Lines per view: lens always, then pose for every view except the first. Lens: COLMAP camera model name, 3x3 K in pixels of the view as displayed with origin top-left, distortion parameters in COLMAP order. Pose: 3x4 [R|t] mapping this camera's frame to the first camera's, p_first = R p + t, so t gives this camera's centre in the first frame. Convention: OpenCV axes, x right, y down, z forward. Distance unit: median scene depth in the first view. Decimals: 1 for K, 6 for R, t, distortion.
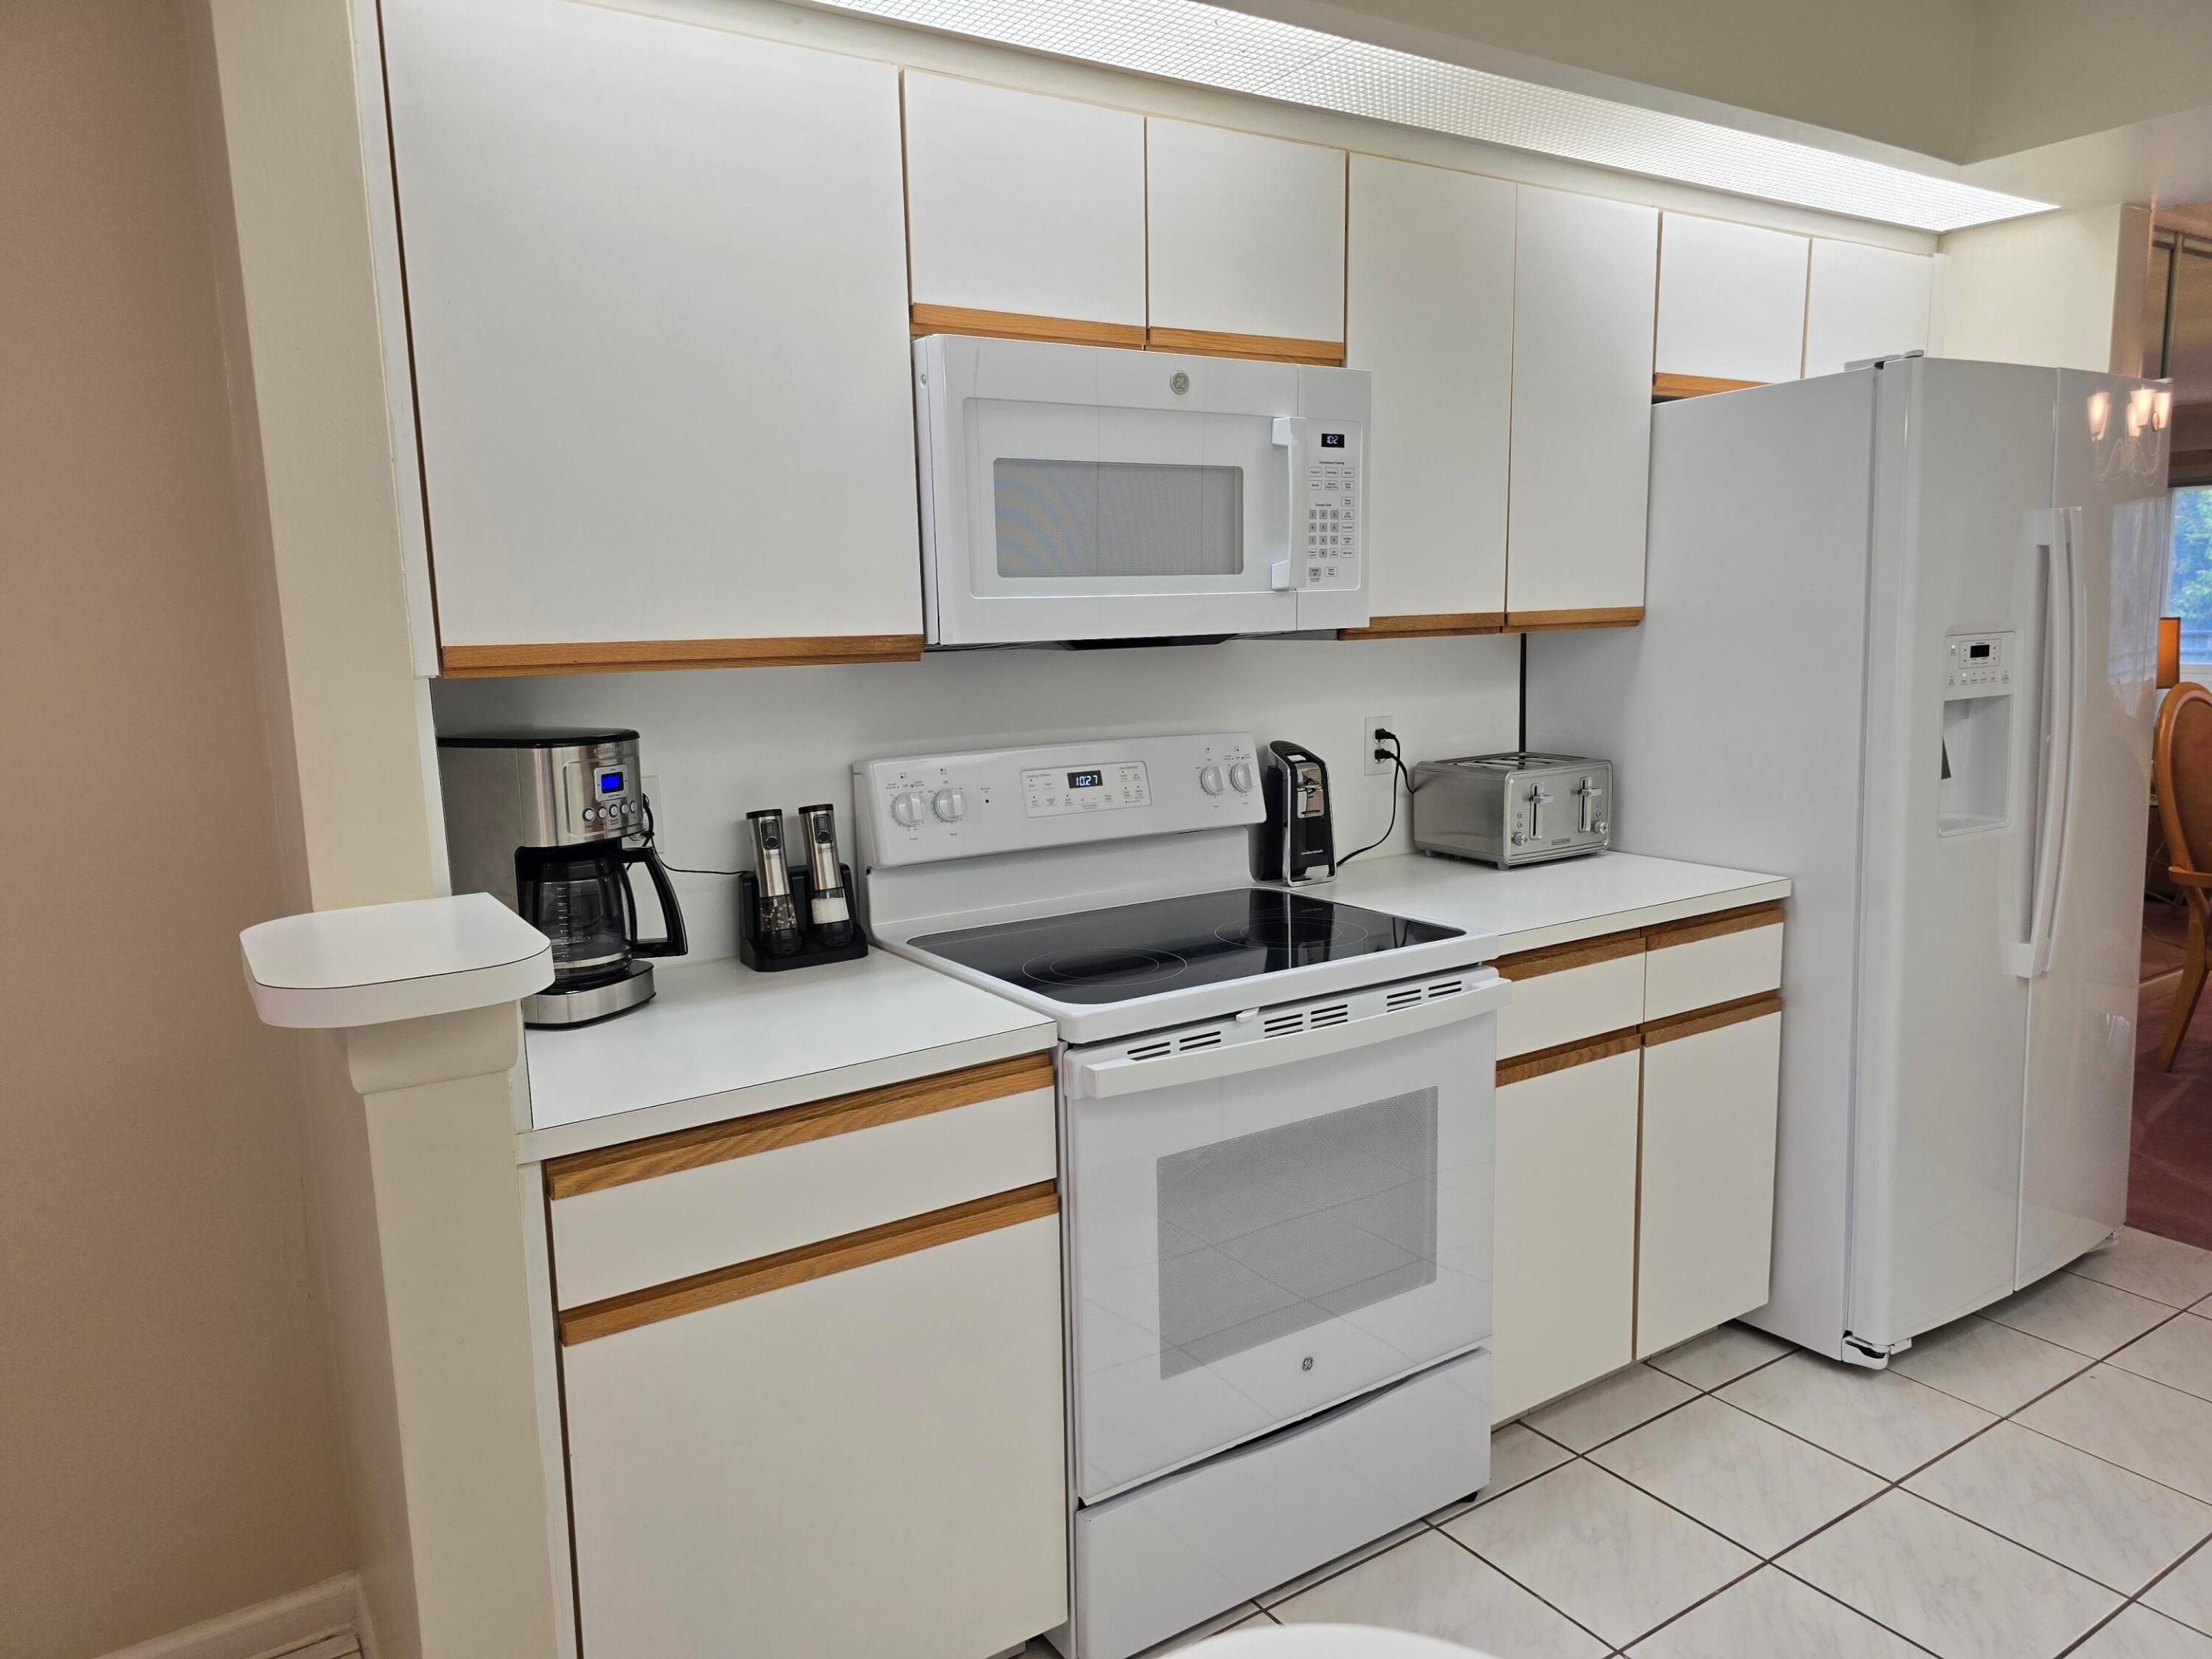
lens RADIAL K [[1473.2, 0, 1110.3], [0, 1473.2, 835.0], [0, 0, 1]] dist [0.051420, -0.047696]
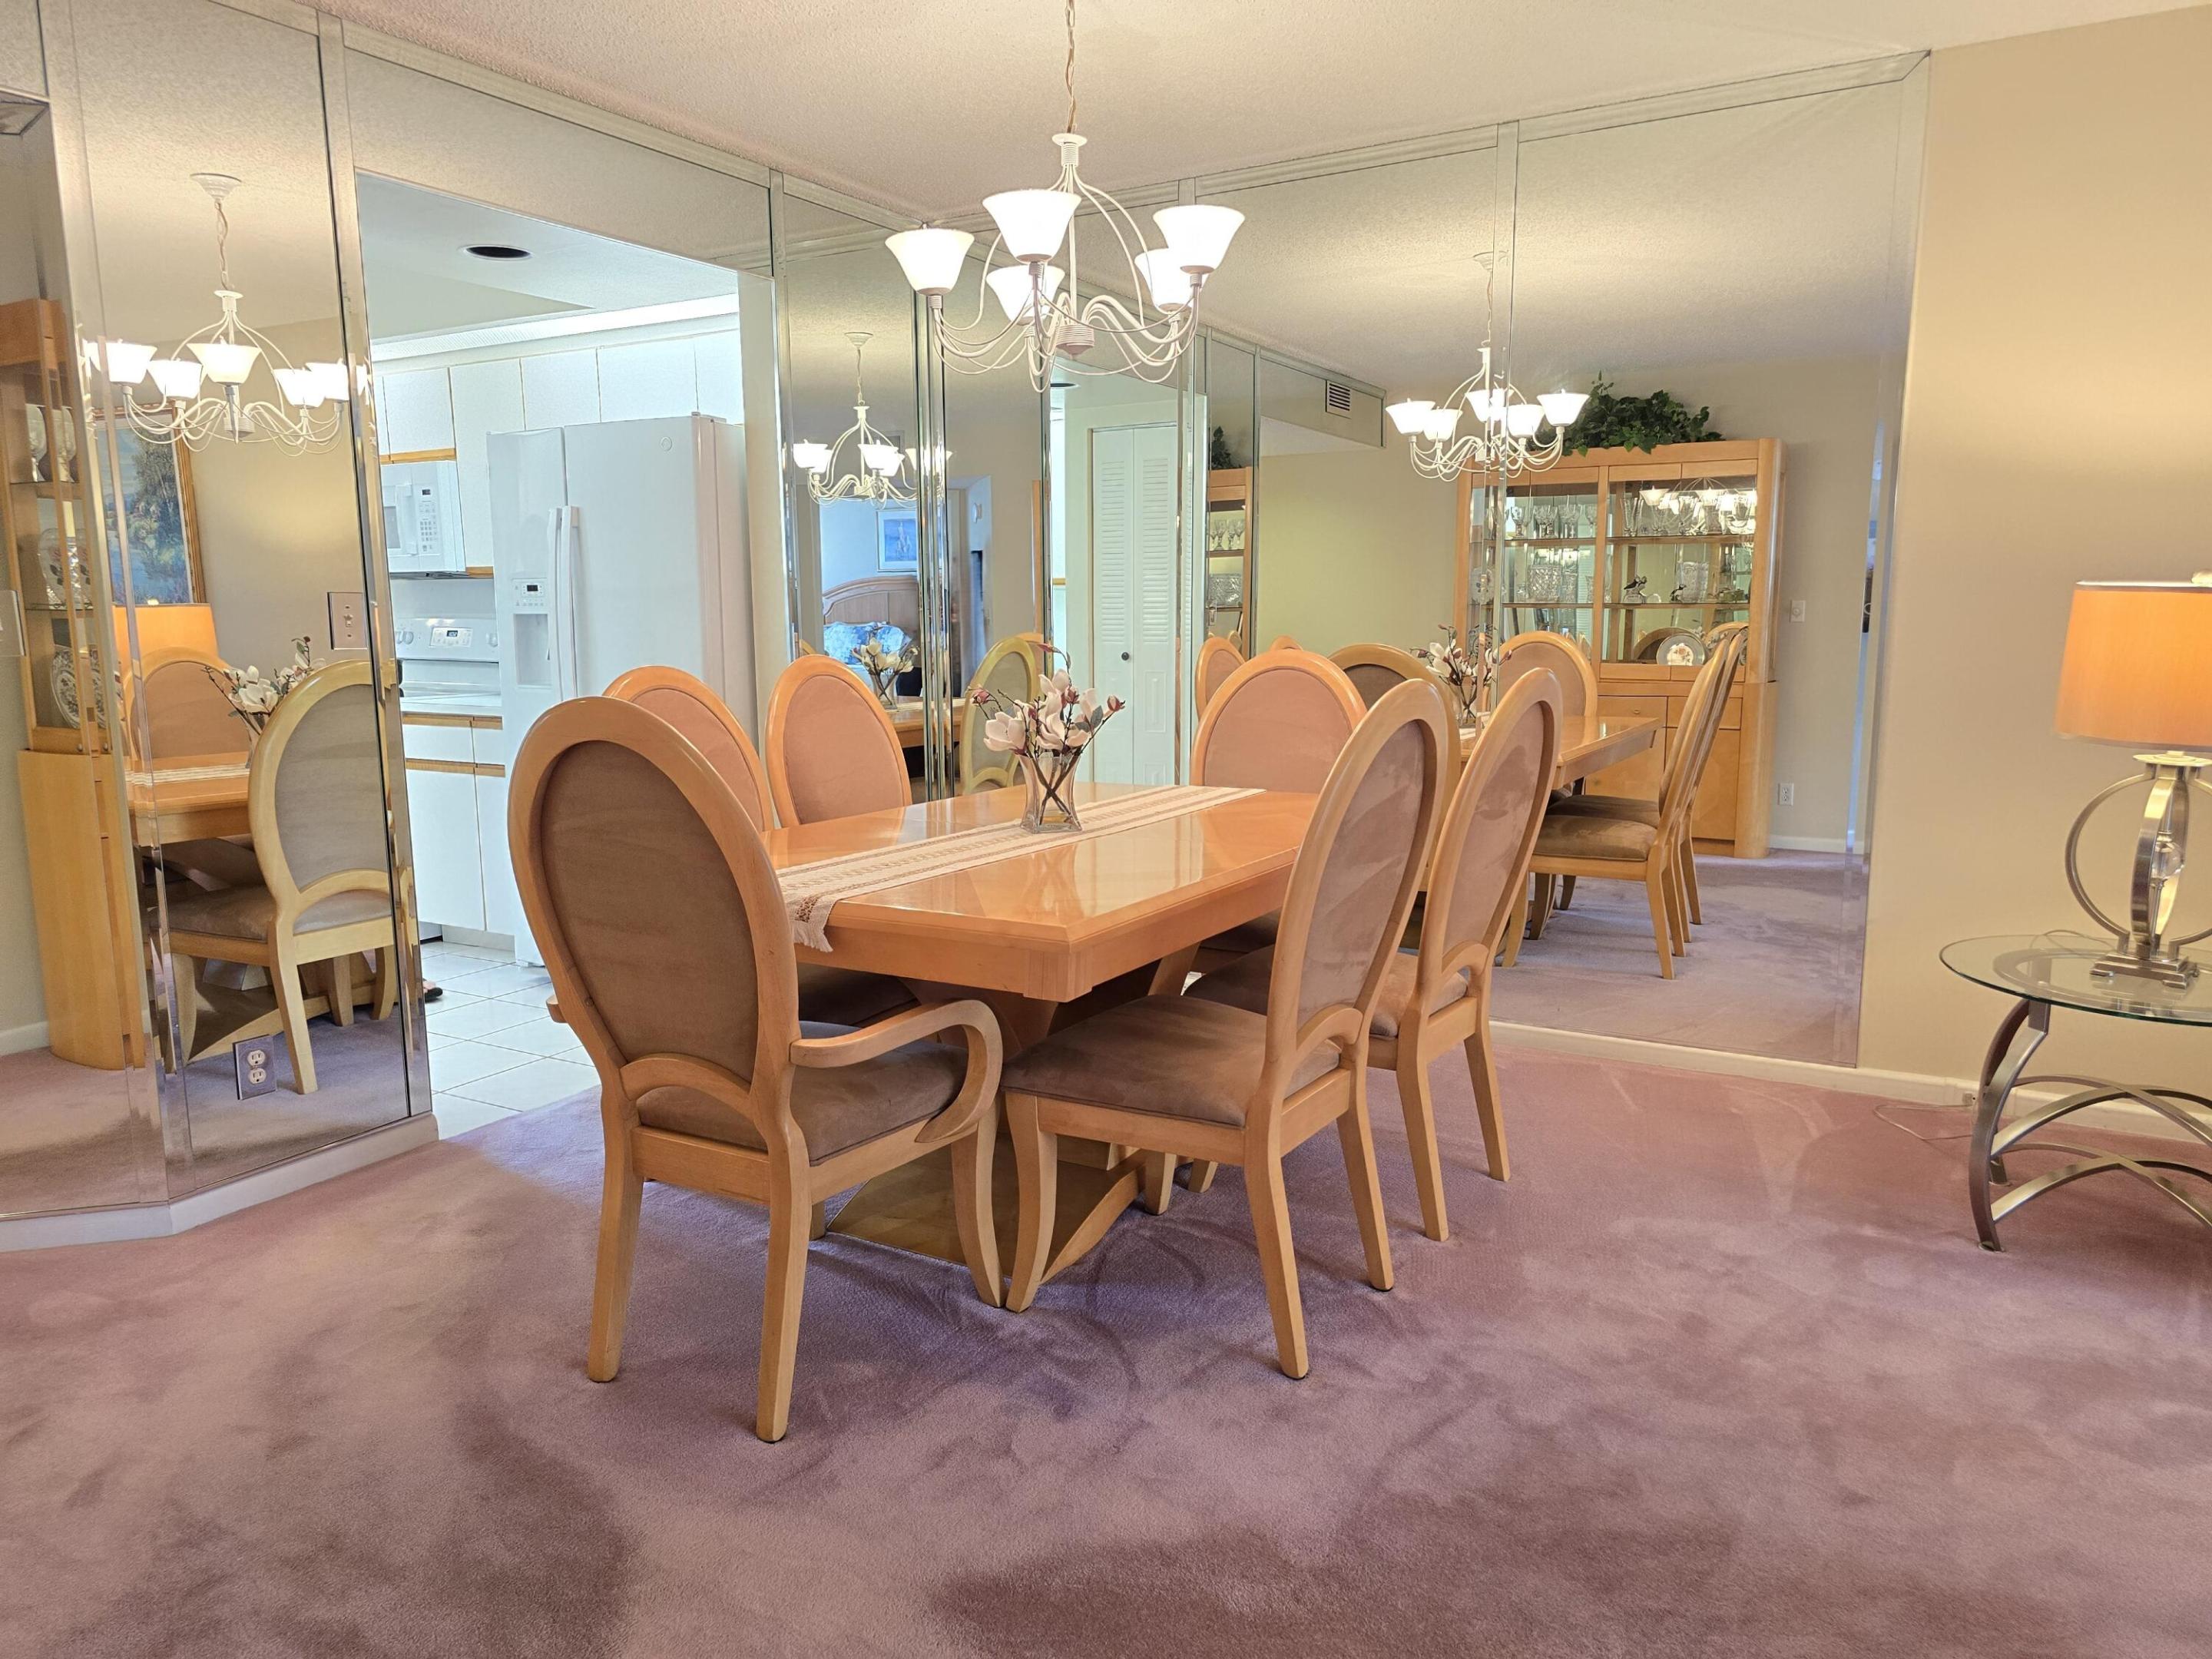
lens RADIAL K [[1473.2, 0, 1096.4], [0, 1473.2, 812.3], [0, 0, 1]] dist [0.051420, -0.047696]
pose [[0.449187, 0.149981, -0.880759, 2.831824], [-0.137652, 0.985656, 0.097641, -0.139897], [0.882770, 0.077379, 0.463389, 0.876823]]
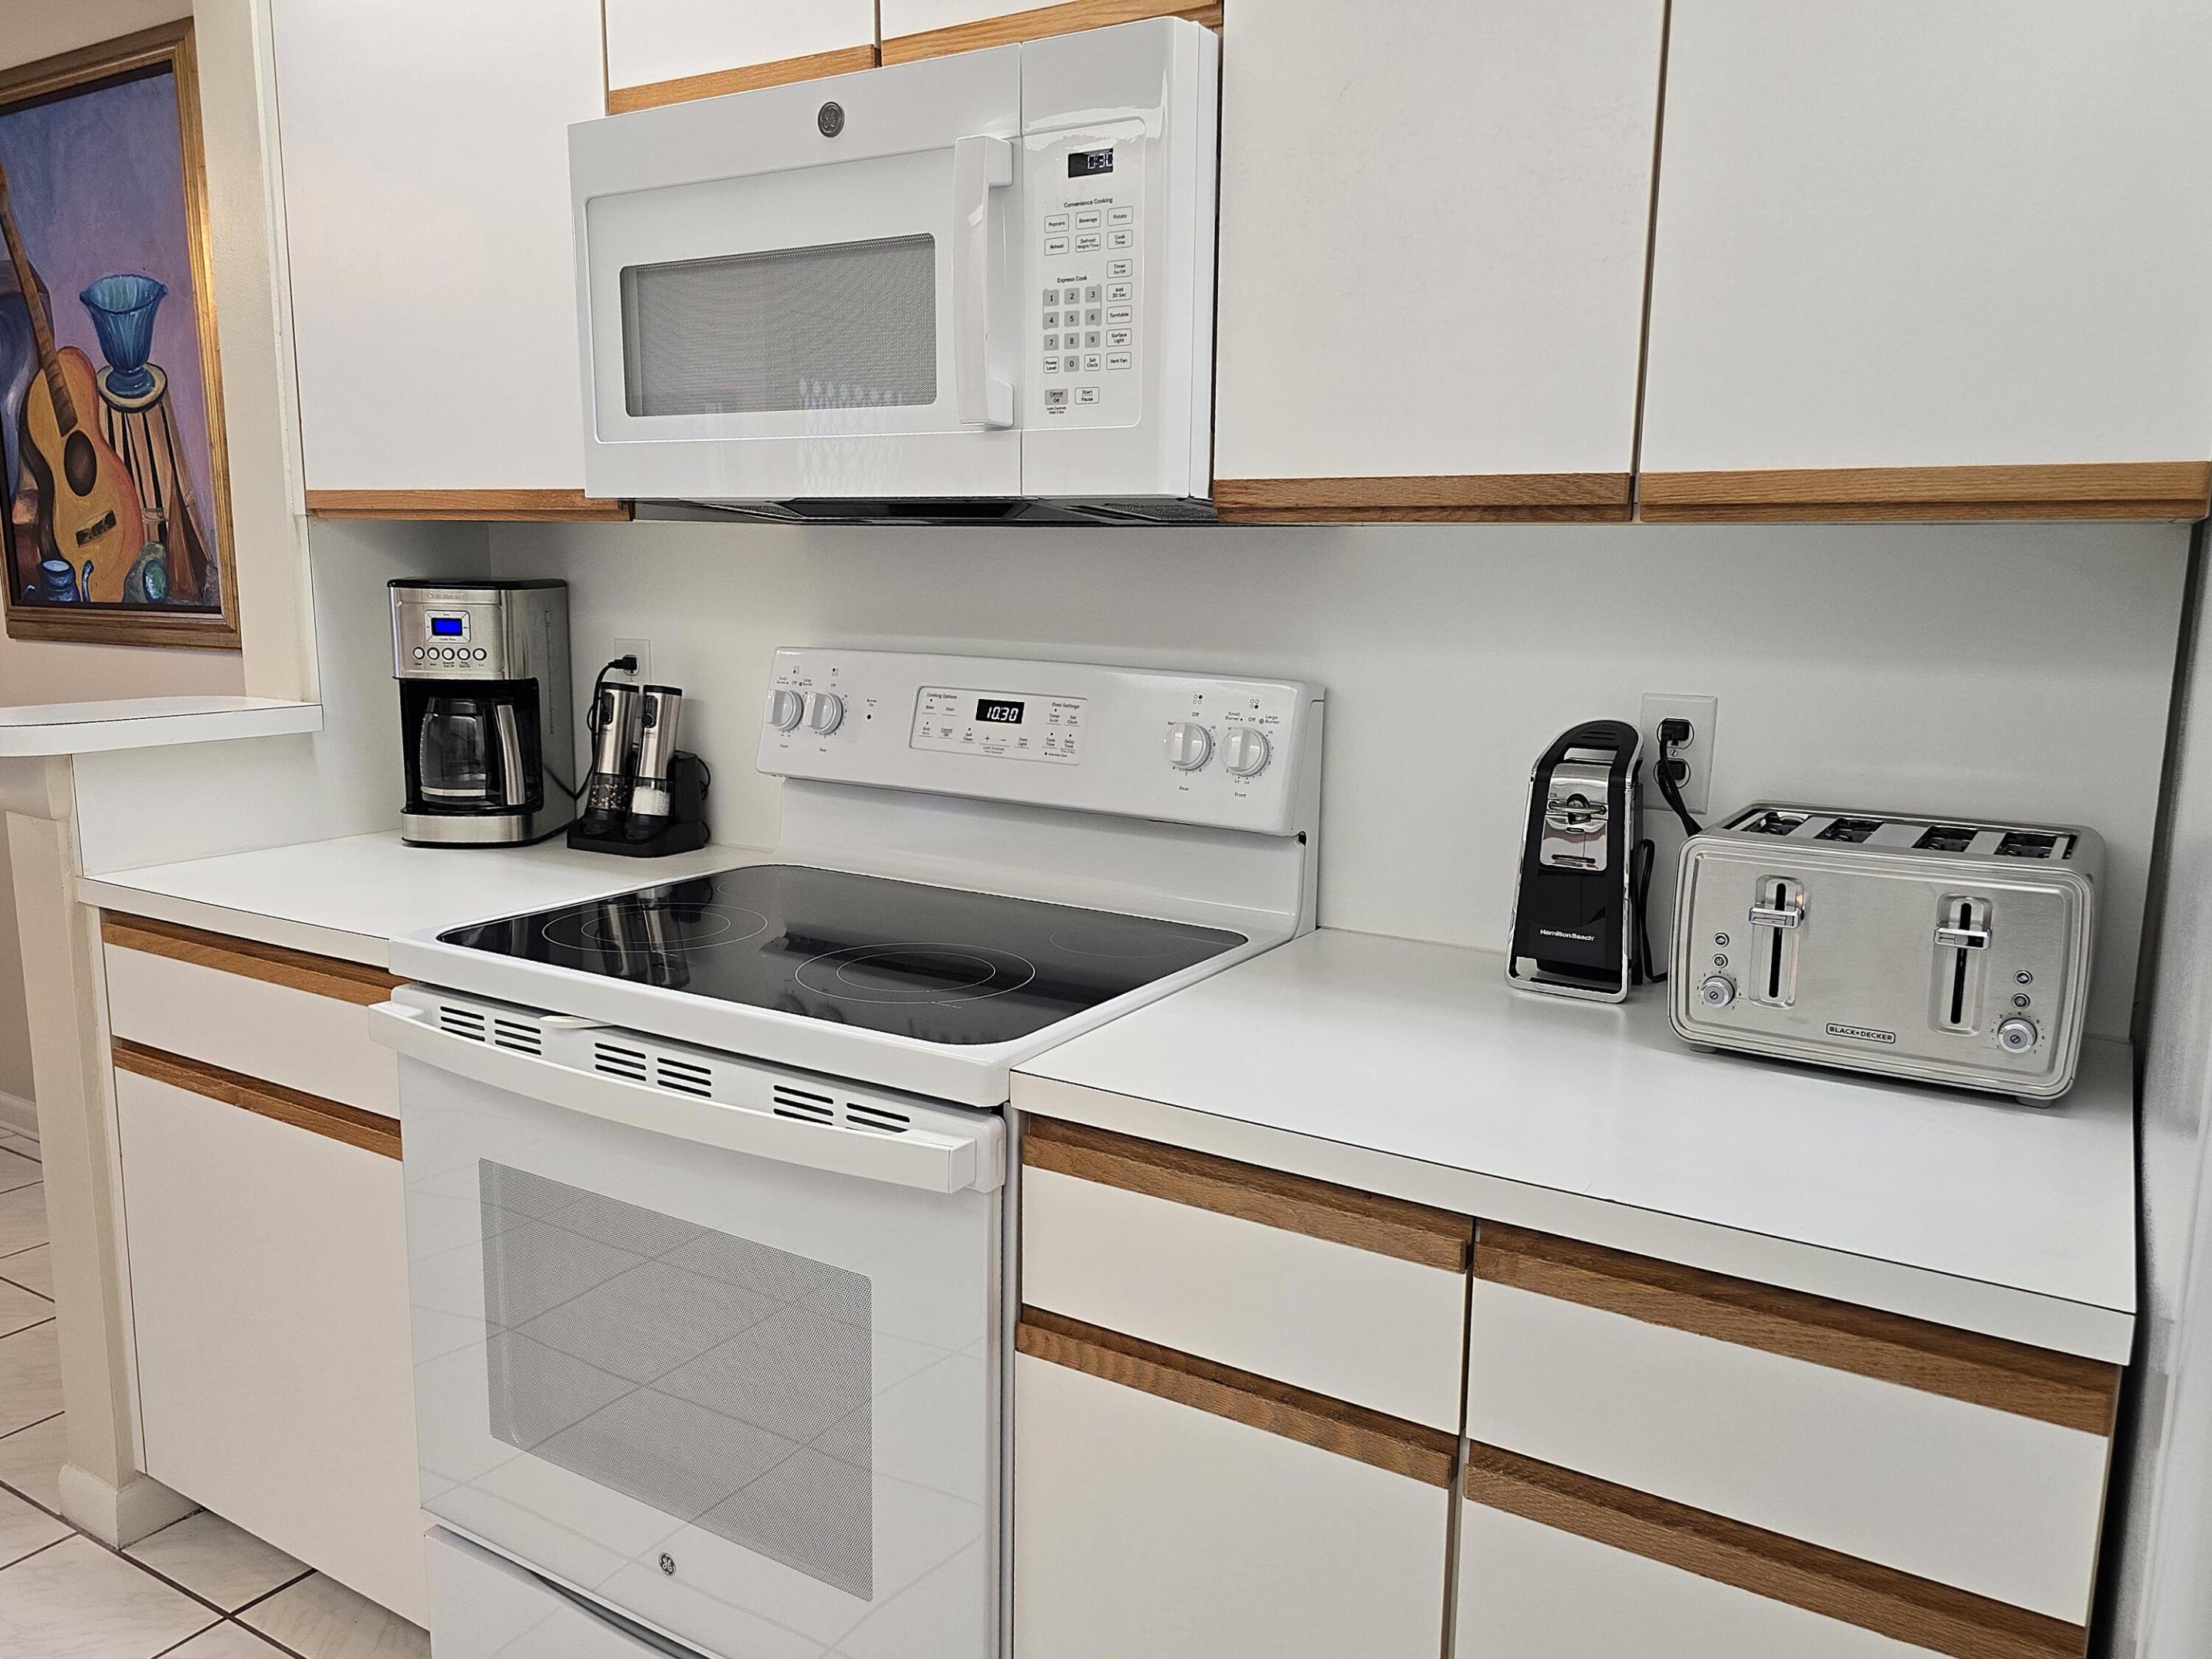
lens RADIAL K [[1646.6, 0, 1096.8], [0, 1646.6, 840.8], [0, 0, 1]] dist [0.003802, -0.004128]
pose [[0.434255, 0.187986, -0.880956, 0.757968], [-0.161075, 0.978425, 0.129385, -0.092354], [0.886272, 0.085714, 0.455166, 0.730487]]
